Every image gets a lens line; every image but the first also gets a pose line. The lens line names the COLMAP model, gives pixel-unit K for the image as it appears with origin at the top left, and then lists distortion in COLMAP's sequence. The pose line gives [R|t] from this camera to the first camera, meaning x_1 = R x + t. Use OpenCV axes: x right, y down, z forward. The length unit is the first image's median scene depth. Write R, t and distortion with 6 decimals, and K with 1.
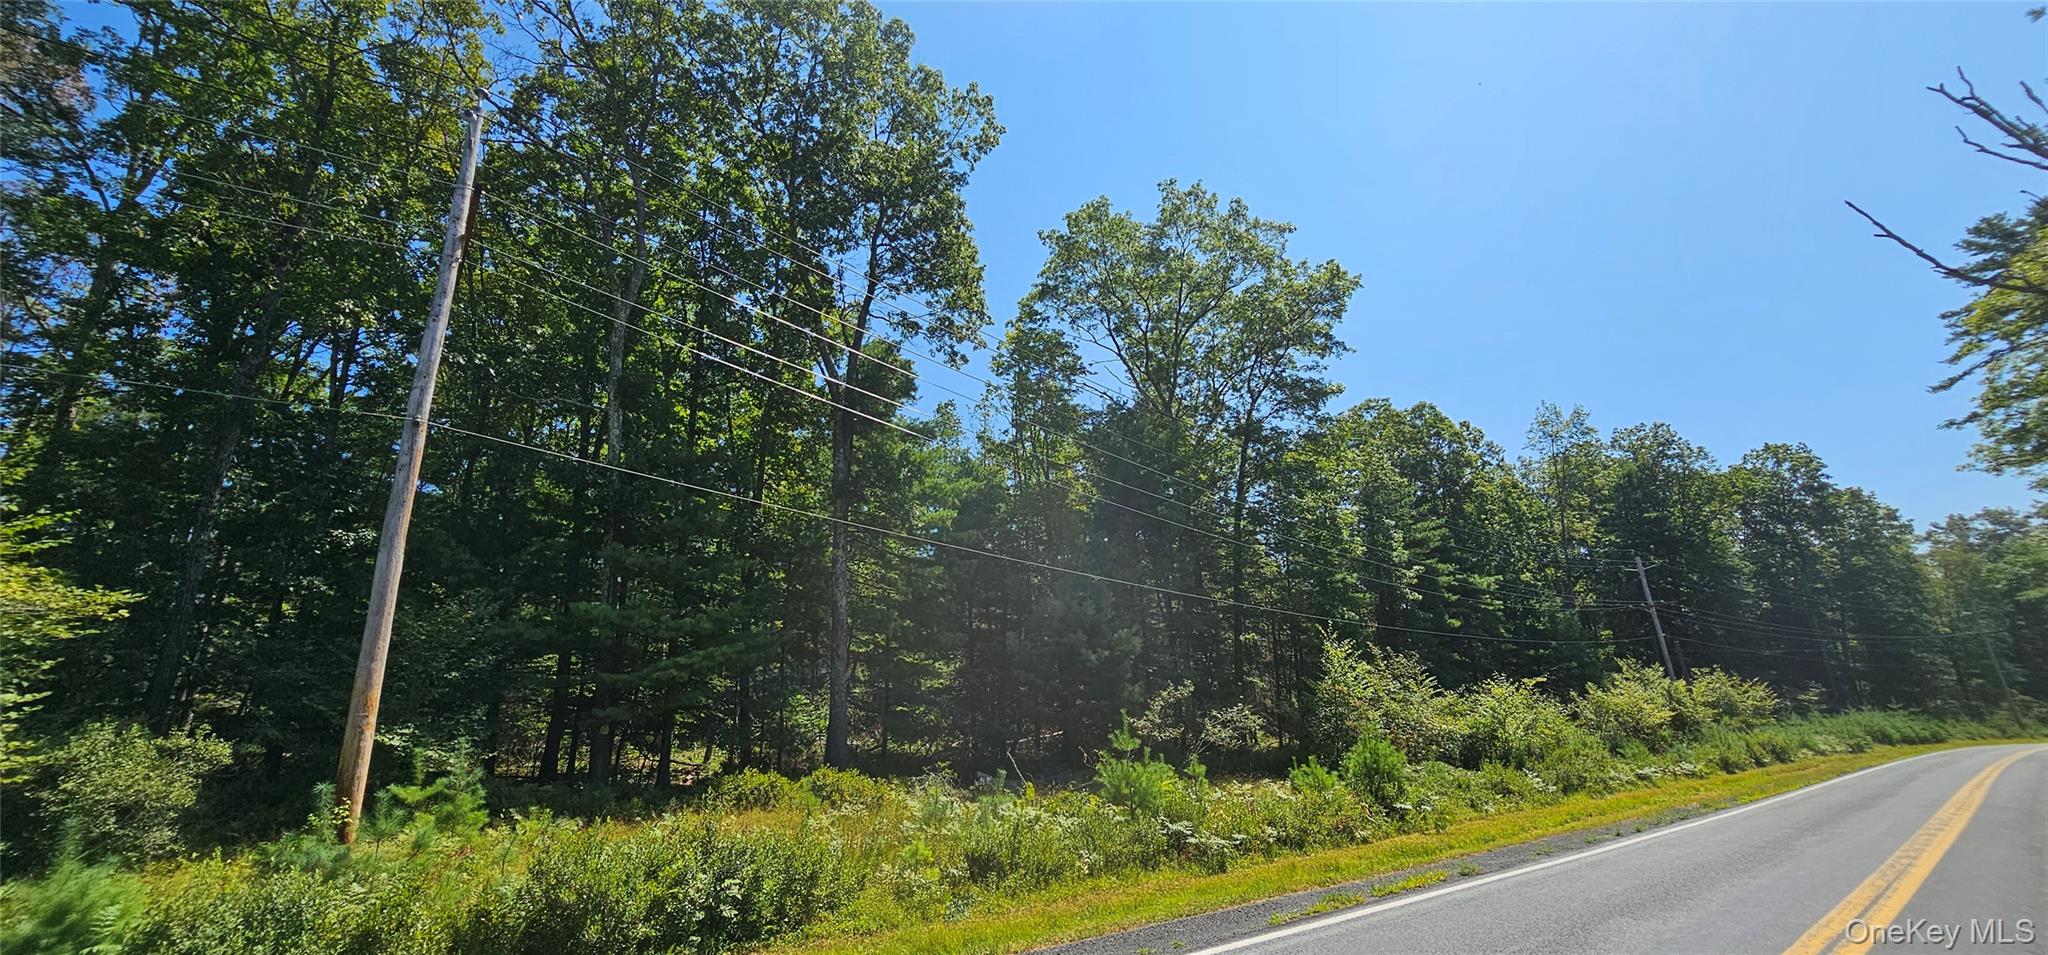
lens RADIAL K [[846.2, 0, 1019.7], [0, 846.2, 472.7], [0, 0, 1]] dist [-0.000500, 0.000375]
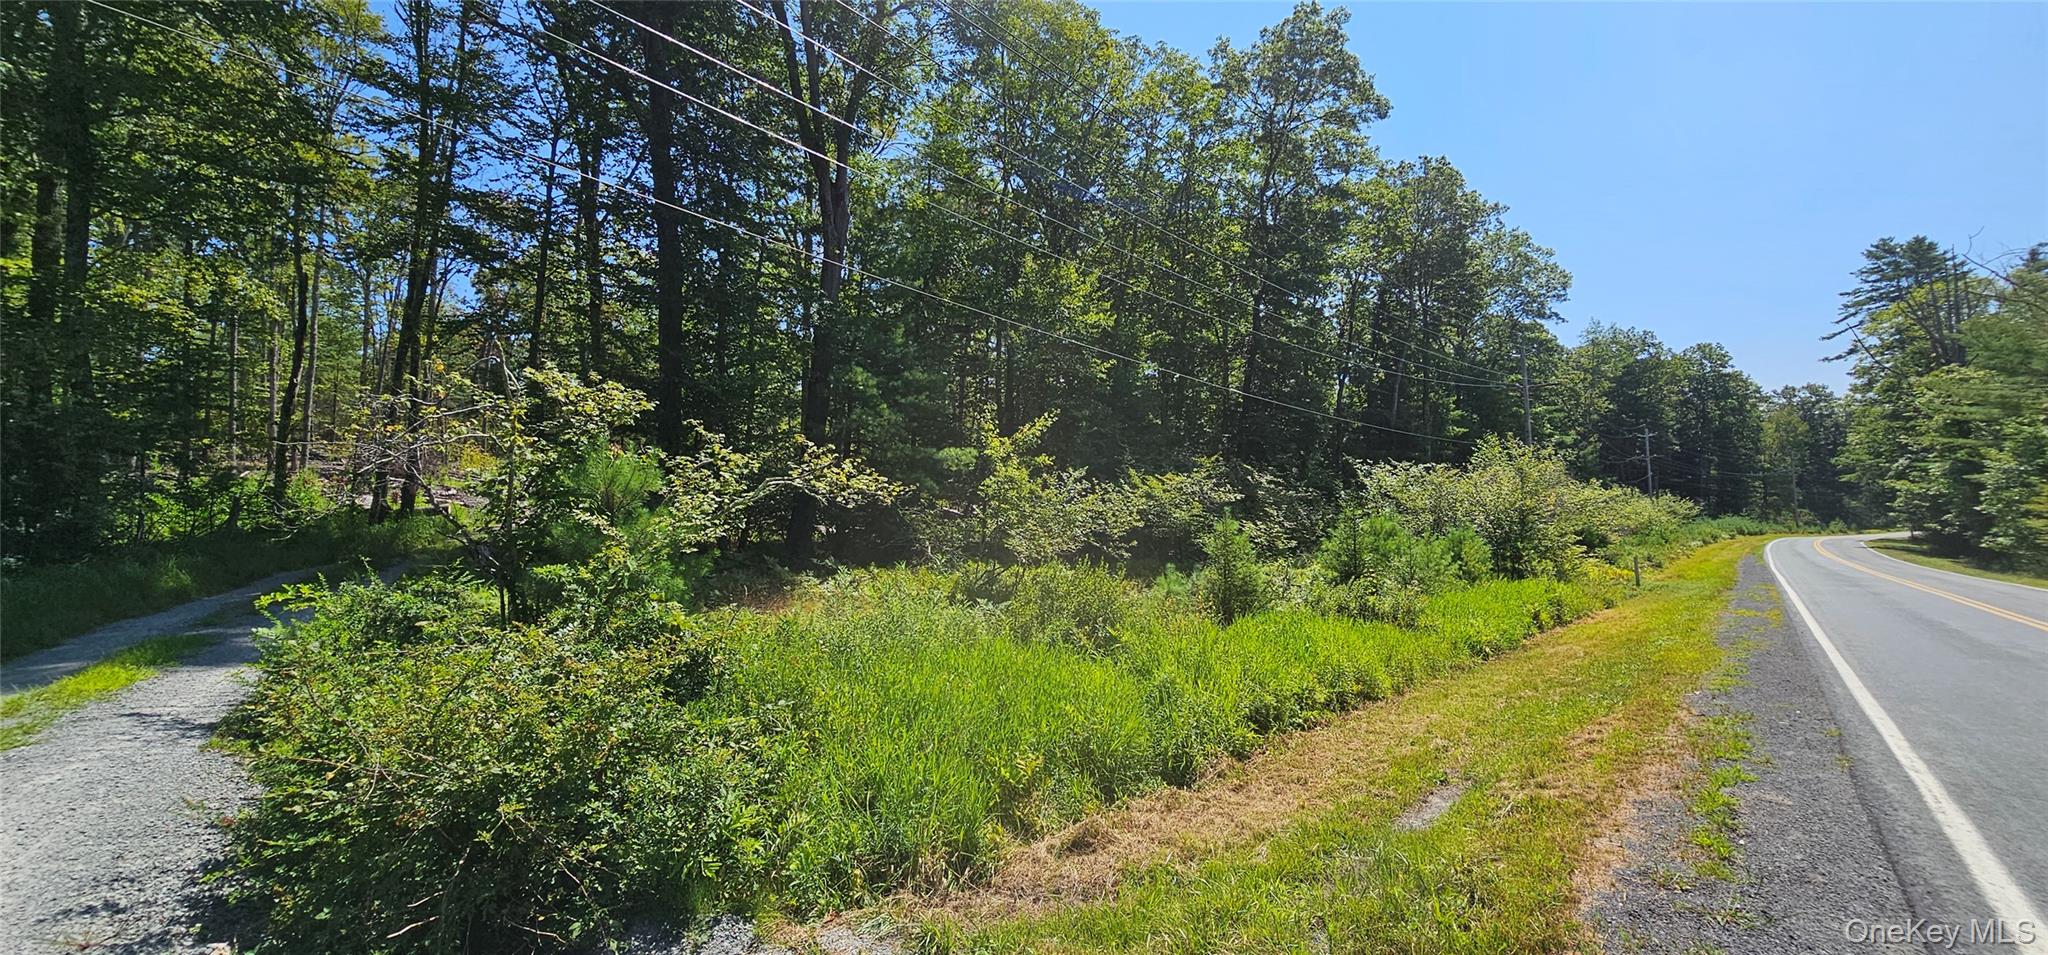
lens RADIAL K [[846.2, 0, 1019.7], [0, 846.2, 472.7], [0, 0, 1]] dist [-0.000500, 0.000375]
pose [[0.990817, 0.016272, 0.134228, -0.581519], [-0.046849, 0.972552, 0.227921, -0.111302], [-0.126835, -0.232117, 0.964383, -0.390936]]
